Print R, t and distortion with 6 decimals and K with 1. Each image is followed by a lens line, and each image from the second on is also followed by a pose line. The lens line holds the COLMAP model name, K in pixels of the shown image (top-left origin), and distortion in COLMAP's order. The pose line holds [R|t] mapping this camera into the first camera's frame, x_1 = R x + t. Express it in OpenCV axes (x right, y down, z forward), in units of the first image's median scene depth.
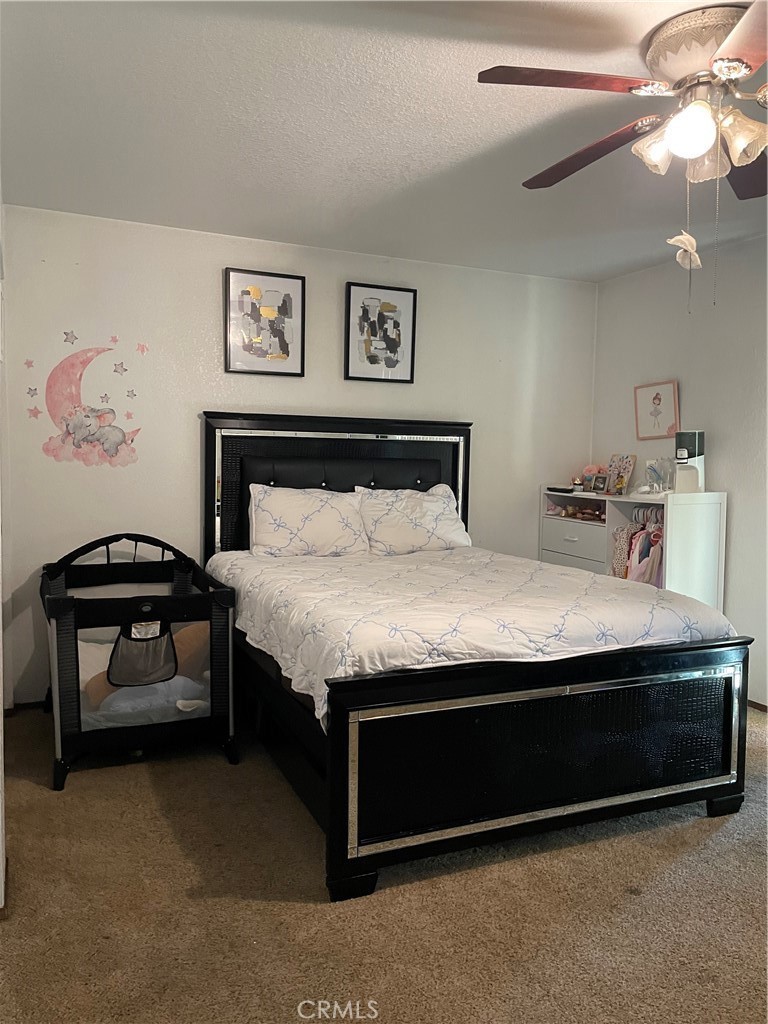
lens RADIAL K [[765.9, 0, 384.0], [0, 765.9, 512.0], [0, 0, 1]] dist [0.001357, -0.067008]
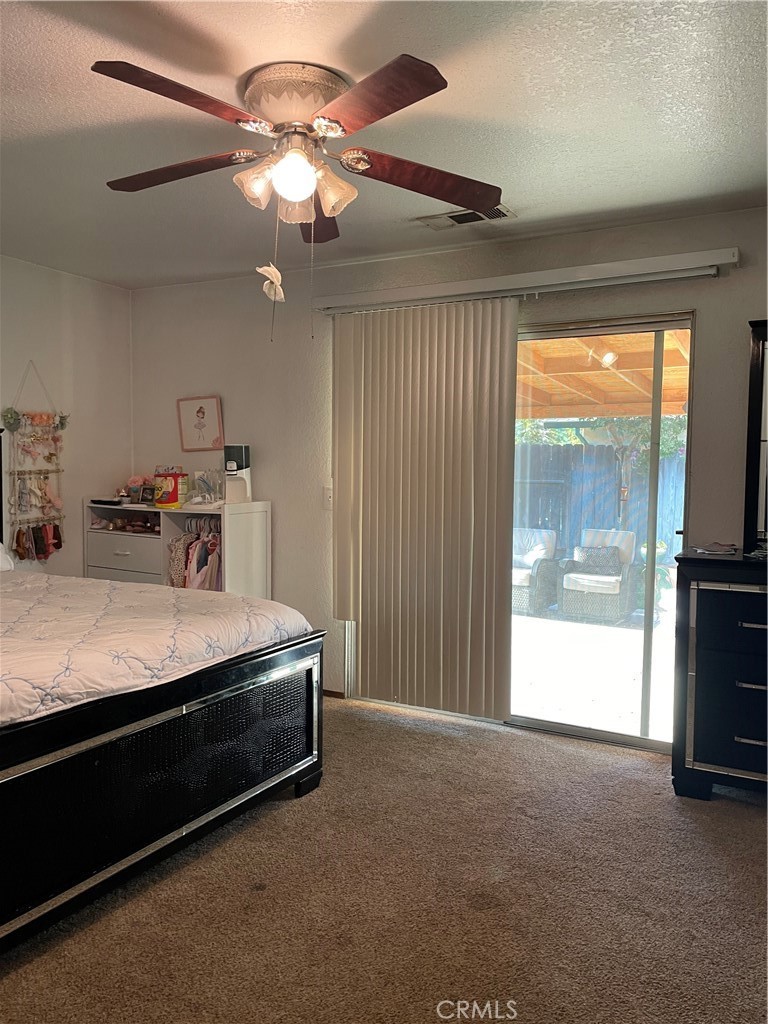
lens RADIAL K [[763.4, 0, 384.0], [0, 763.4, 512.0], [0, 0, 1]] dist [0.003015, -0.067628]
pose [[0.759590, -0.040014, 0.649170, -0.182386], [0.038985, 0.999112, 0.015968, -0.026926], [-0.649232, 0.013179, 0.760476, 0.072878]]
